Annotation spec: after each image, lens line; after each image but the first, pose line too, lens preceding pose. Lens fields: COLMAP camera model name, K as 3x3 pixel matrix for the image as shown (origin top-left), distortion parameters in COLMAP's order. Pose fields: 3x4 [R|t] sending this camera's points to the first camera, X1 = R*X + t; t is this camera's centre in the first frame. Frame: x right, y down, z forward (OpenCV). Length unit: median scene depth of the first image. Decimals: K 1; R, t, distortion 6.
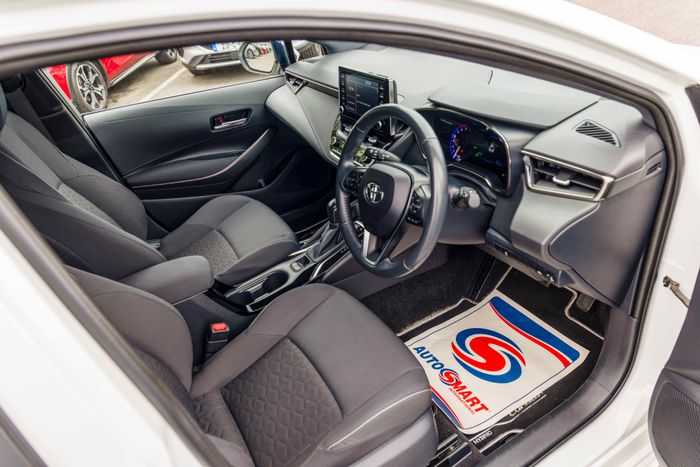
lens RADIAL K [[478.1, 0, 351.6], [0, 478.1, 232.0], [0, 0, 1]] dist [-0.002885, -0.004976]
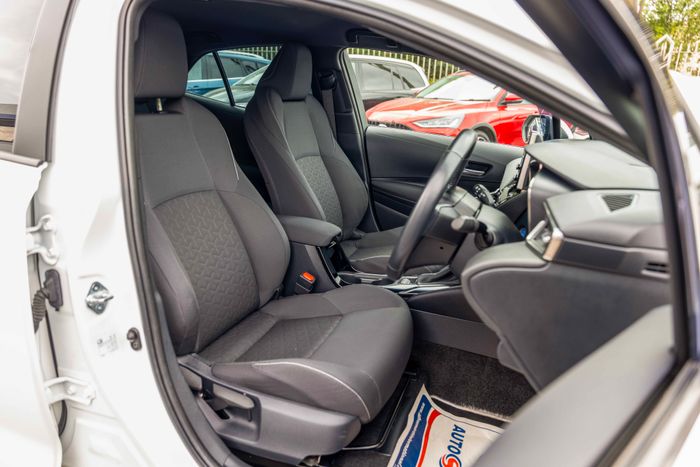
lens RADIAL K [[478.1, 0, 351.6], [0, 478.1, 232.0], [0, 0, 1]] dist [-0.002885, -0.004976]
pose [[0.613354, 0.371635, -0.696911, 0.511376], [-0.515502, 0.856882, 0.003245, 0.035724], [0.598376, 0.357268, 0.717151, 0.130270]]
